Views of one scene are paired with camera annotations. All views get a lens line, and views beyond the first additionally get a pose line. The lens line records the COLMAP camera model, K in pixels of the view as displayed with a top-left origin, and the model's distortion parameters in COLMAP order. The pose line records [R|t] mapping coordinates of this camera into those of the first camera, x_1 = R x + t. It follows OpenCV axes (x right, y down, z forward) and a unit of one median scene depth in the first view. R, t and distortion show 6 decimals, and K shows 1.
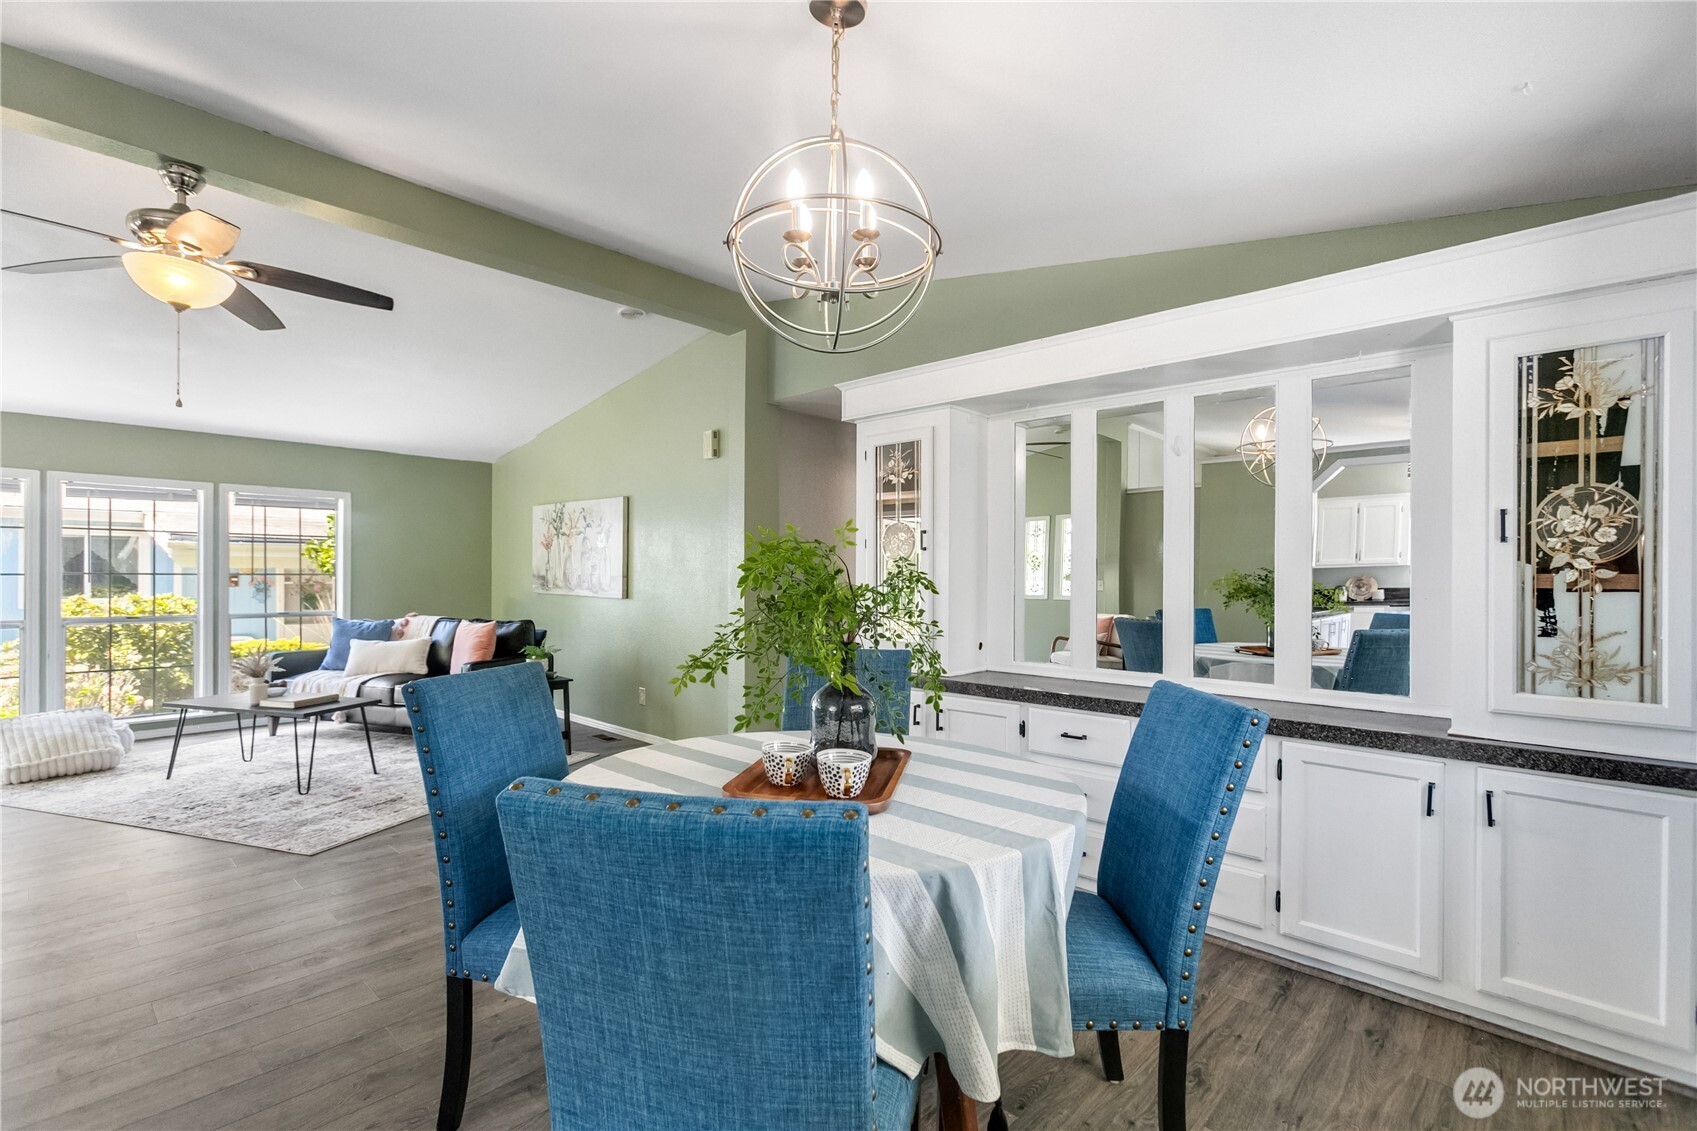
lens RADIAL K [[754.7, 0, 848.2], [0, 754.7, 586.6], [0, 0, 1]] dist [-0.007612, 0.004422]
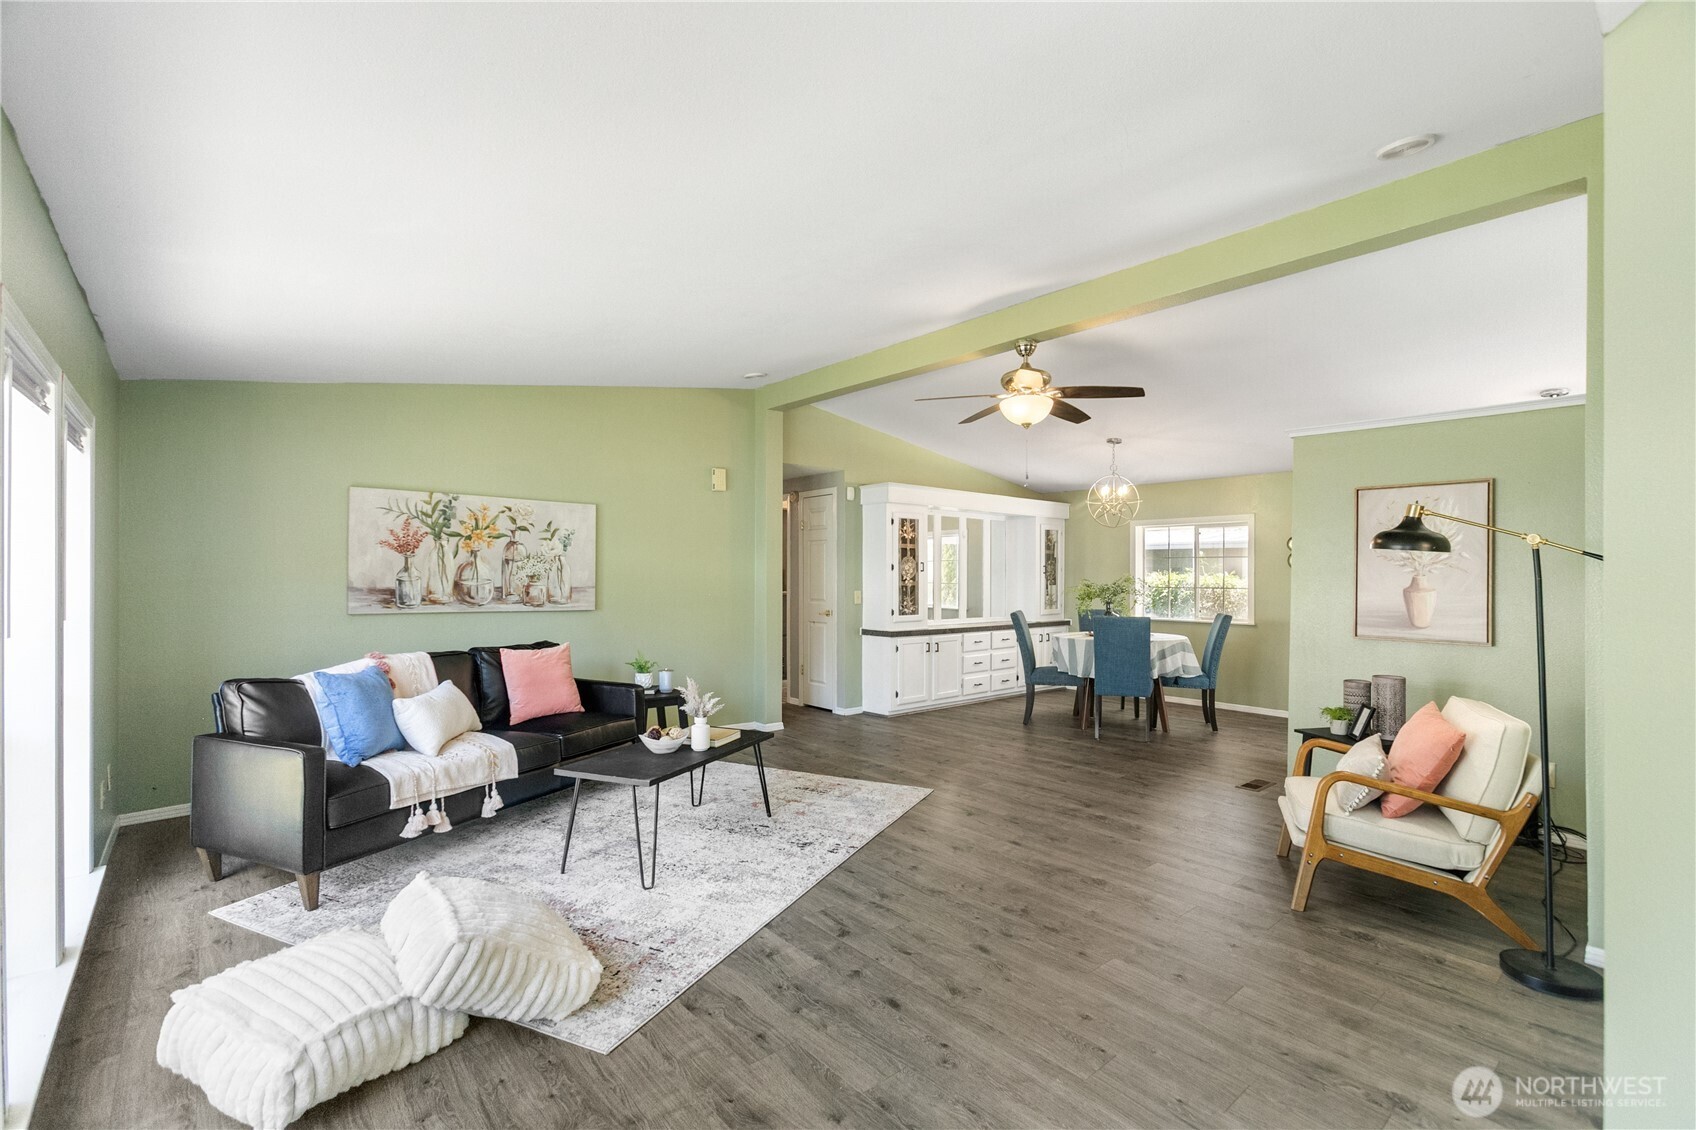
lens RADIAL K [[754.3, 0, 847.5], [0, 754.3, 571.2], [0, 0, 1]] dist [-0.007612, 0.004422]
pose [[0.121508, 0.002174, 0.992588, -1.754124], [0.013847, 0.999897, -0.003885, -0.037101], [-0.992494, 0.014217, 0.121465, 0.813116]]
